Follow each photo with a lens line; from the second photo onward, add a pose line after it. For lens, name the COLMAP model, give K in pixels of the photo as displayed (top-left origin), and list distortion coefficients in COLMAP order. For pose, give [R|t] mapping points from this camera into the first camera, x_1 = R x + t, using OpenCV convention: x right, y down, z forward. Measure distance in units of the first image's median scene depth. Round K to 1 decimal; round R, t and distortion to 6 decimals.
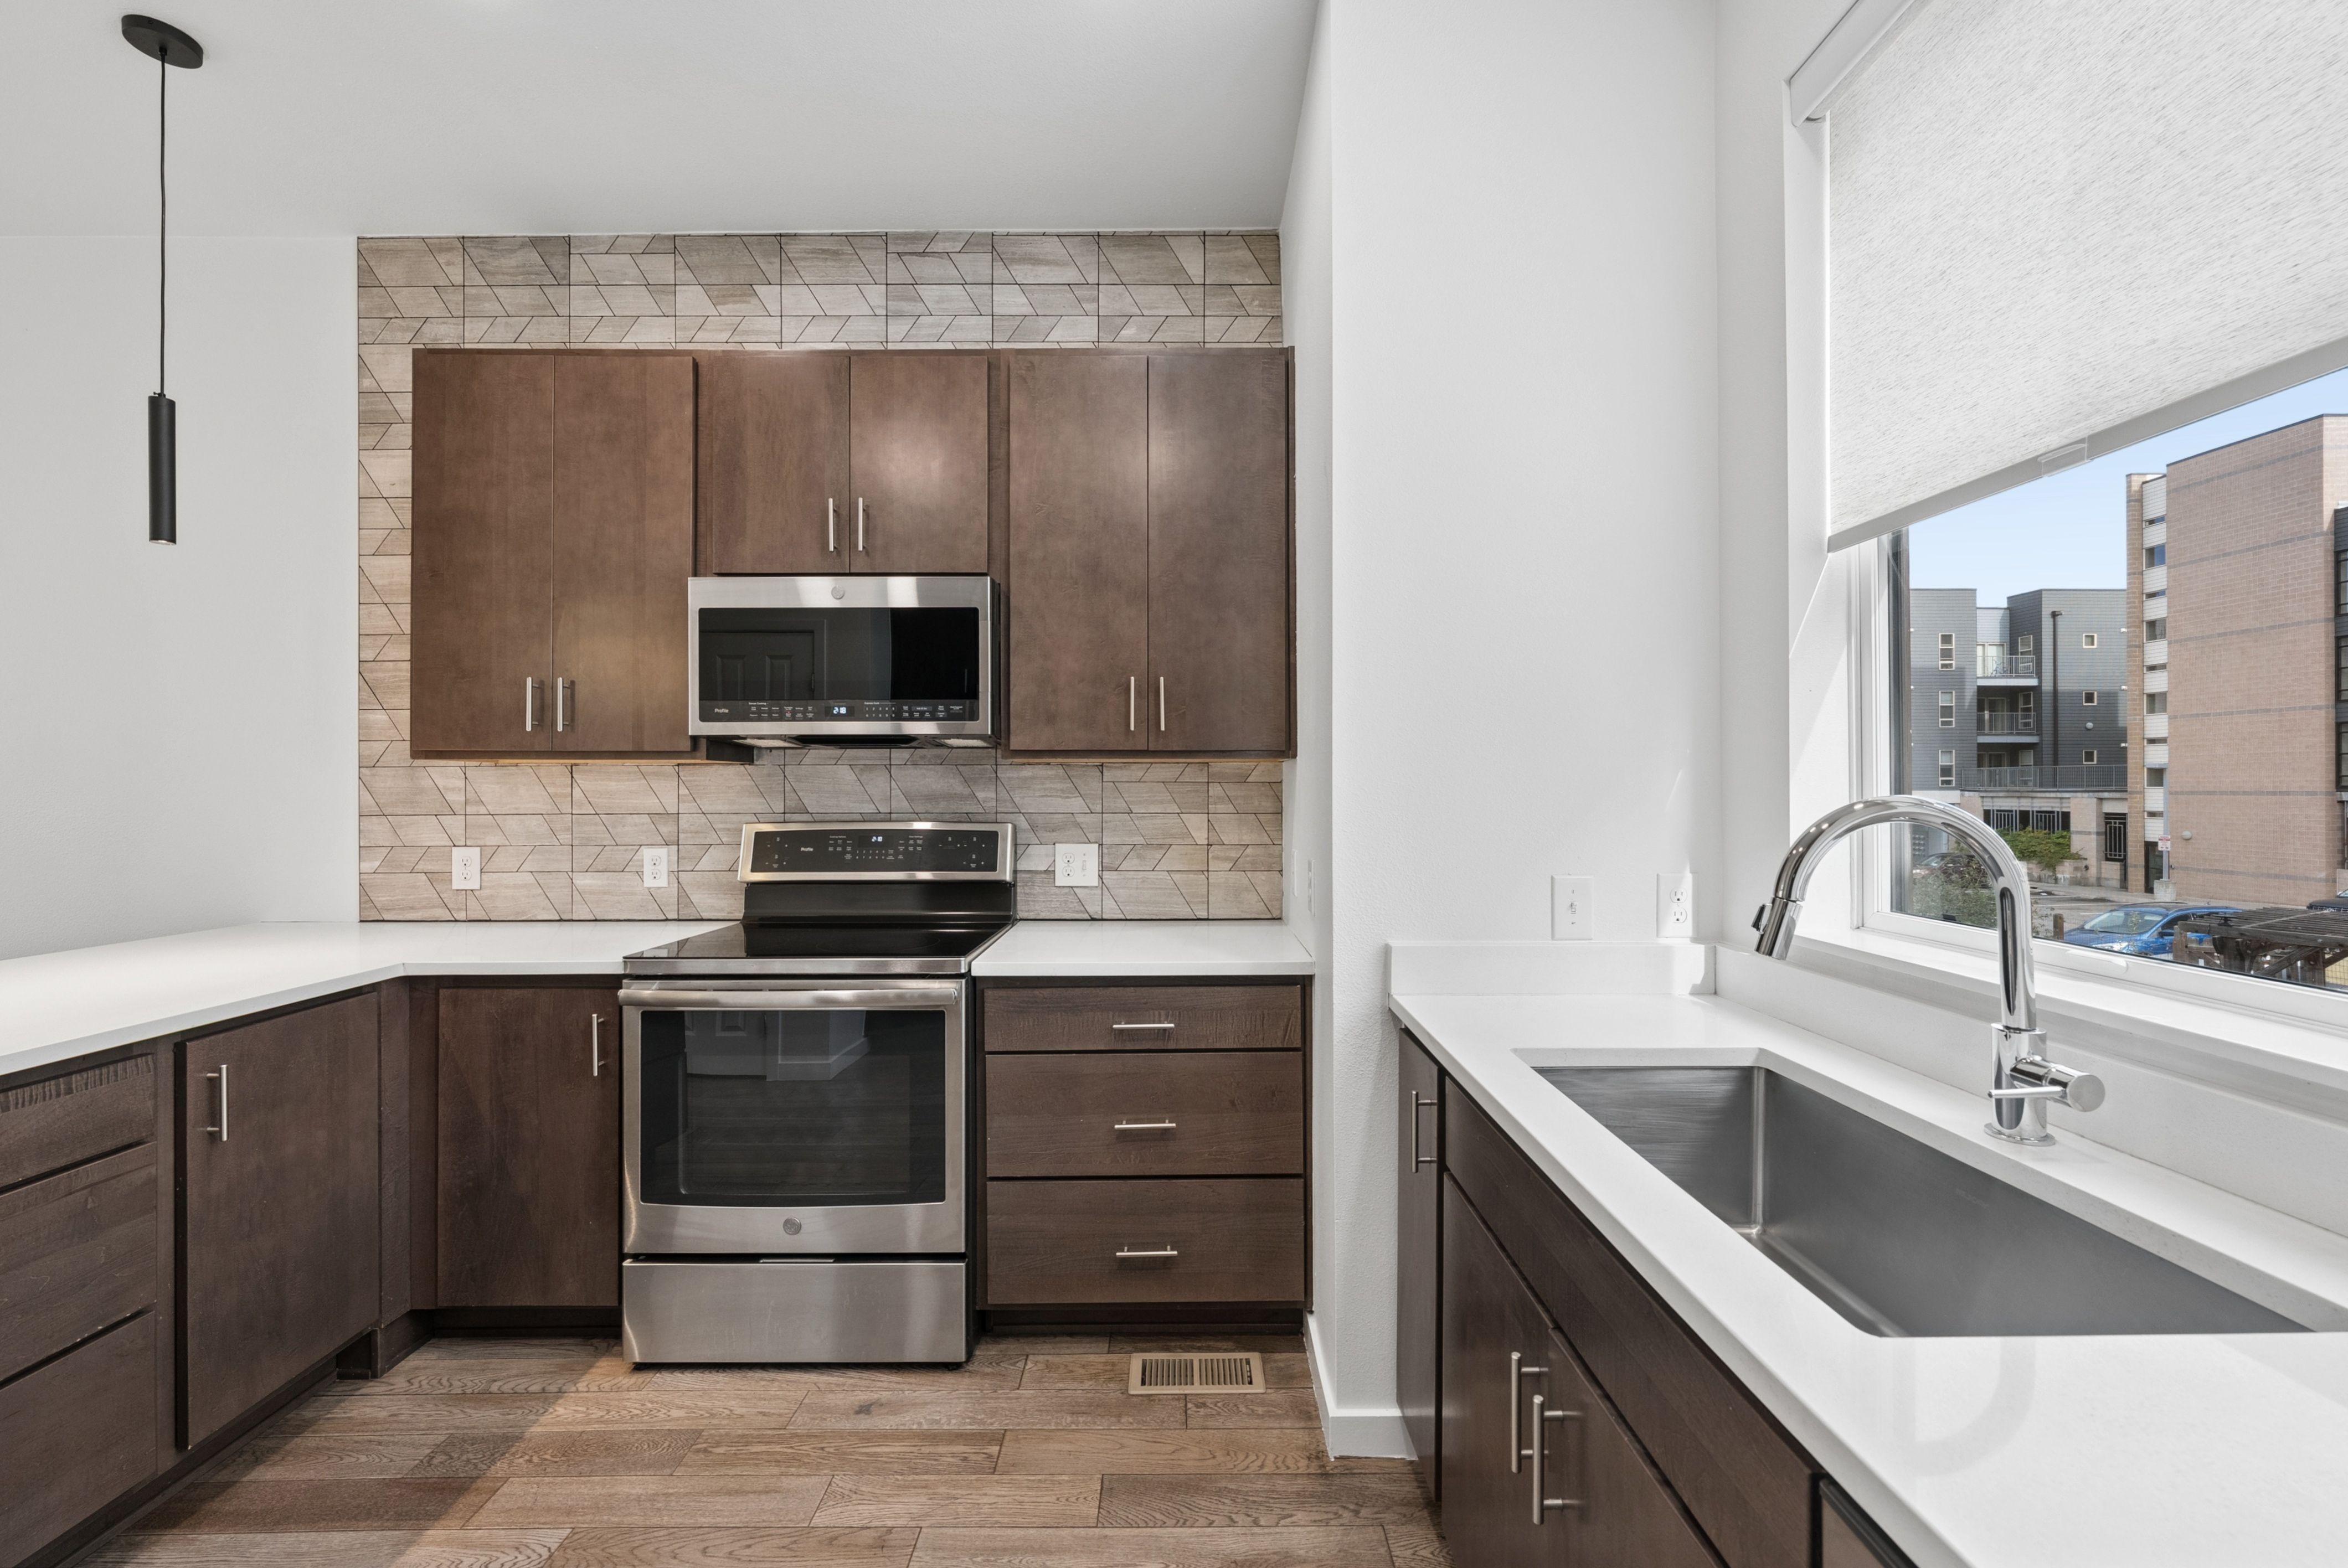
lens RADIAL K [[931.5, 0, 1176.8], [0, 931.5, 774.3], [0, 0, 1]] dist [-0.002043, -0.000237]
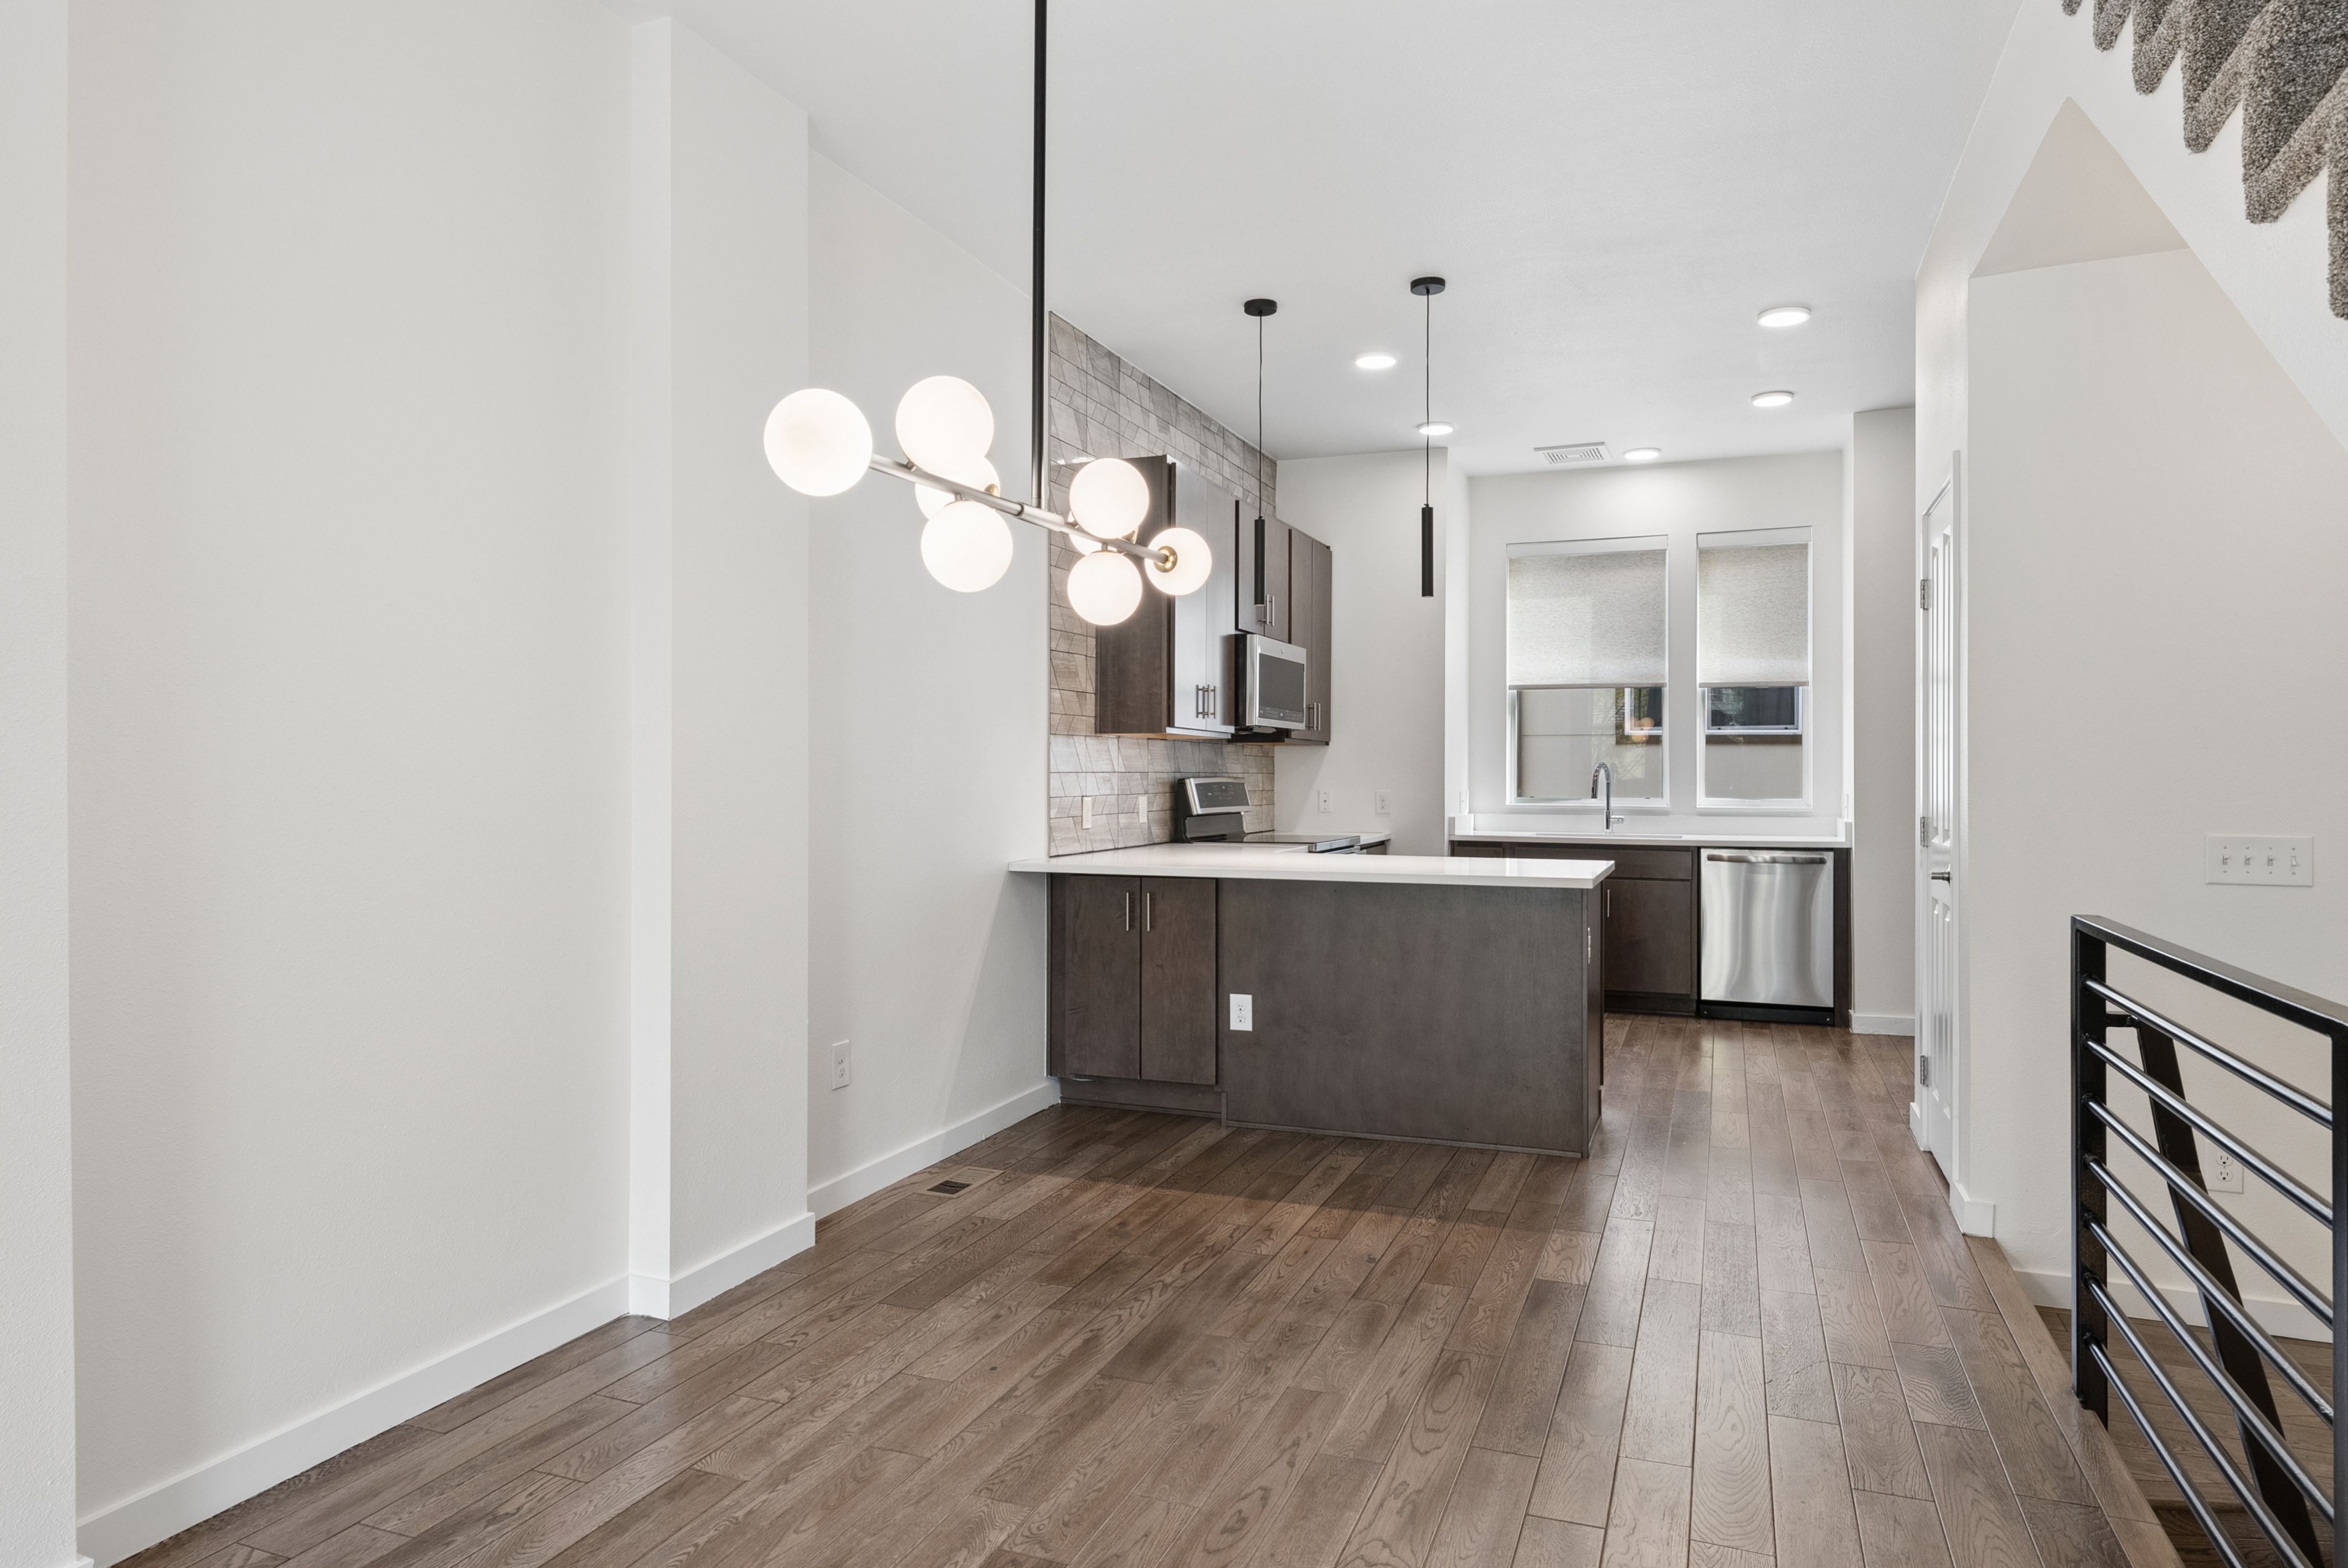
lens RADIAL K [[1382.1, 0, 1184.3], [0, 1382.1, 769.6], [0, 0, 1]] dist [0.001692, 0.001566]
pose [[0.371853, 0.006253, 0.928271, -2.539378], [-0.005997, 0.999973, -0.004333, 0.047305], [-0.928272, -0.003955, 0.371880, 0.136278]]
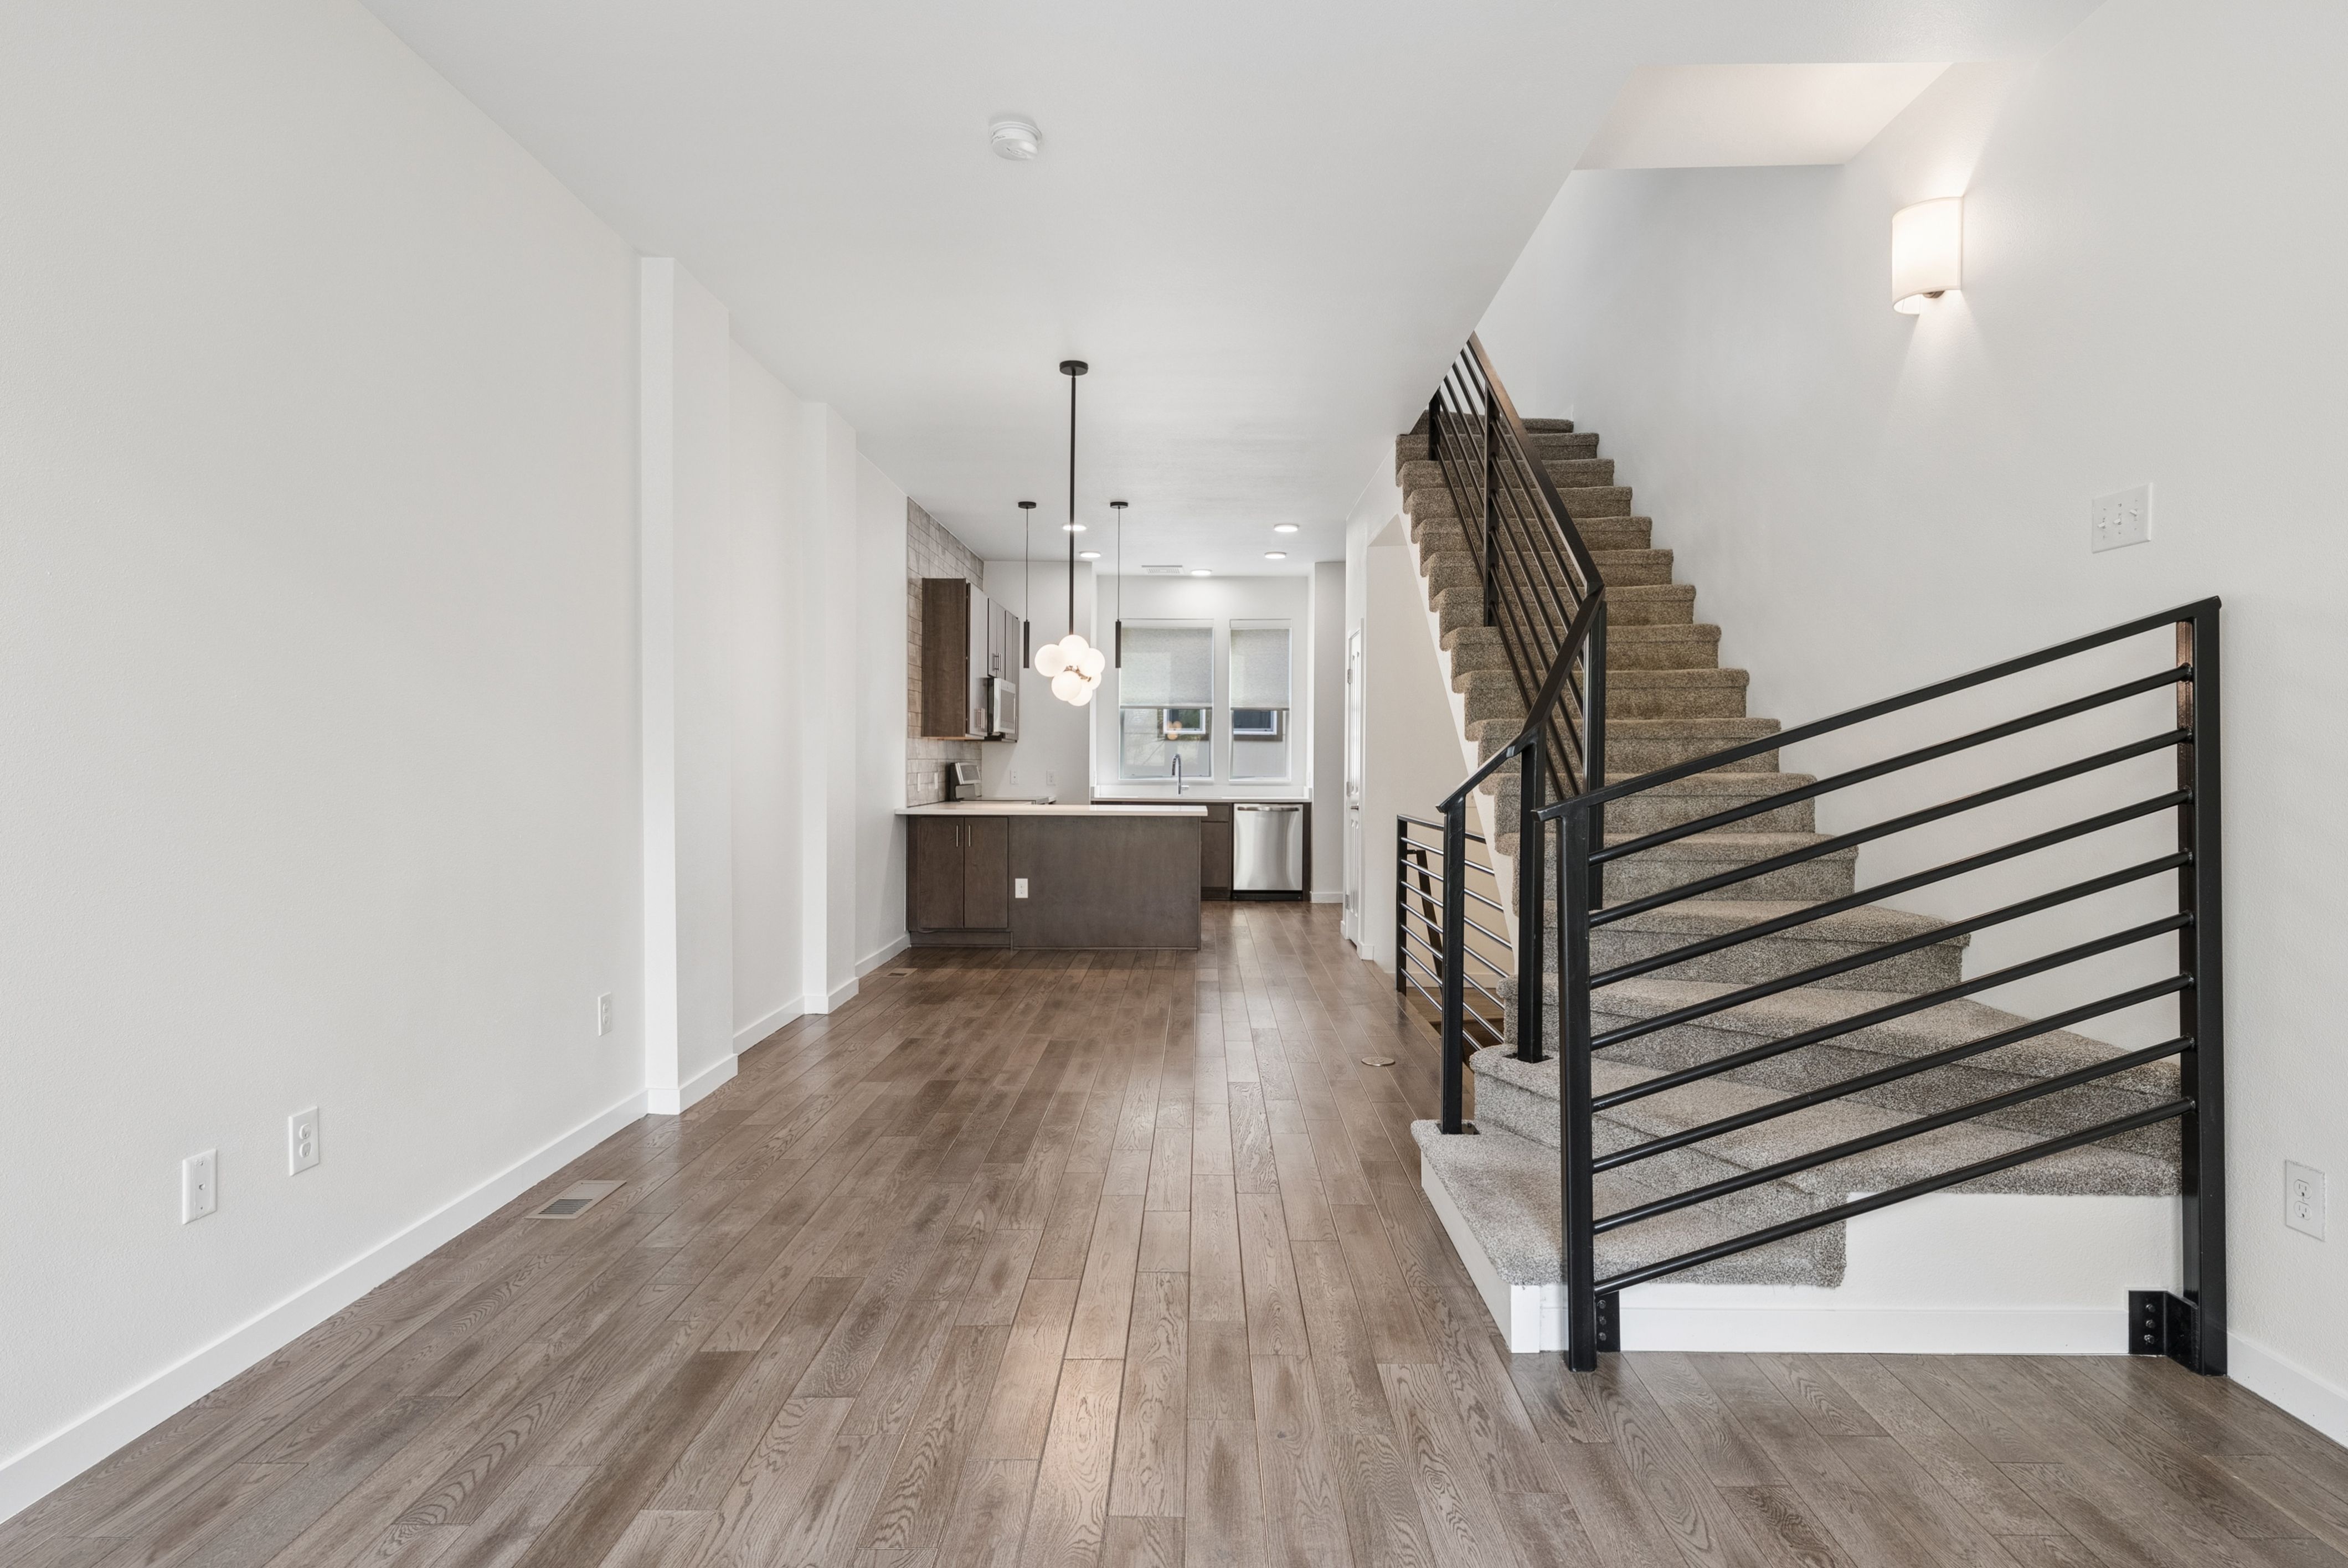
lens RADIAL K [[1237.6, 0, 1180.4], [0, 1237.6, 776.2], [0, 0, 1]] dist [0.000820, 0.000355]
pose [[0.023653, -0.010150, 0.999669, -3.805814], [-0.010136, 0.999895, 0.010392, 0.047552], [-0.999669, -0.010378, 0.023547, 0.278773]]
